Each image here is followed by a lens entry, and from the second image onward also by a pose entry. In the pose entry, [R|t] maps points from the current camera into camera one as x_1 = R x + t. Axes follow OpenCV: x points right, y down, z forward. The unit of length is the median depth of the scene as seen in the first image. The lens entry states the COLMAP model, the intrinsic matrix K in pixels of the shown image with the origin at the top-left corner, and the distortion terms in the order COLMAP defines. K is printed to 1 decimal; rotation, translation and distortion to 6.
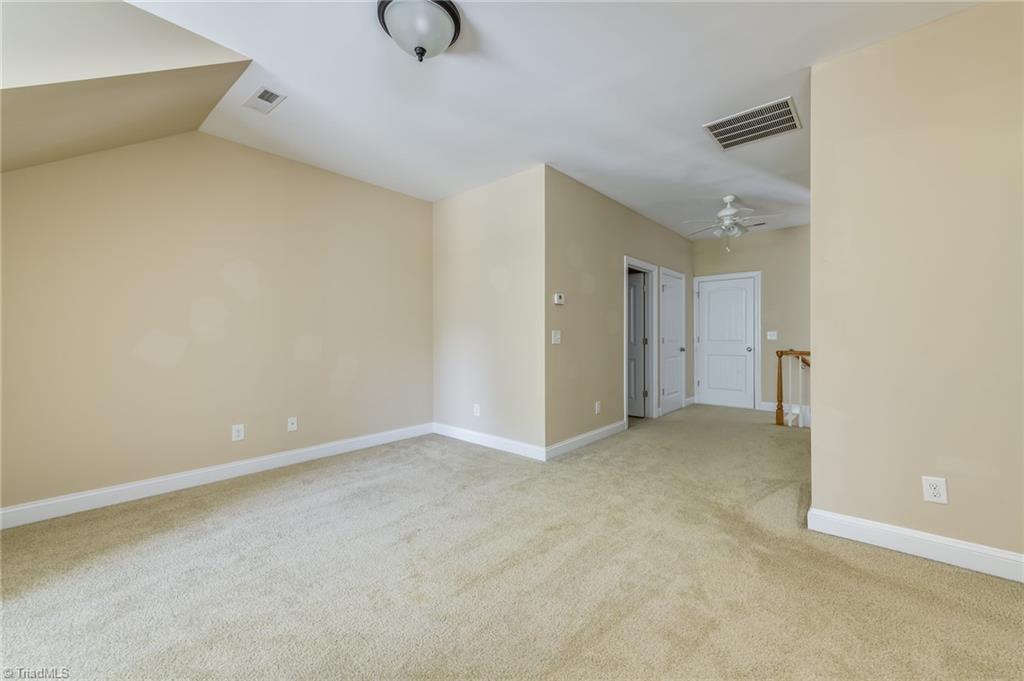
lens RADIAL K [[402.2, 0, 511.2], [0, 402.2, 338.2], [0, 0, 1]] dist [0.001826, 0.000091]
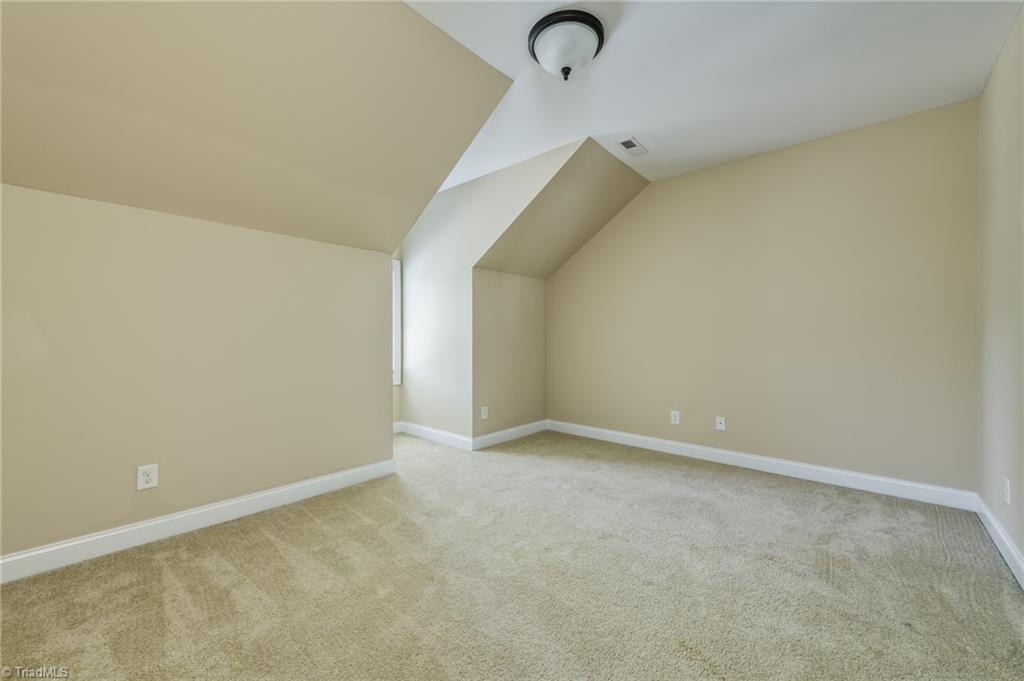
lens RADIAL K [[402.2, 0, 511.0], [0, 402.2, 340.1], [0, 0, 1]] dist [0.001826, 0.000091]
pose [[-0.017699, 0.008327, -0.999809, 0.500943], [-0.000197, 0.999965, 0.008332, -0.005554], [0.999843, 0.000345, -0.017696, 0.509107]]
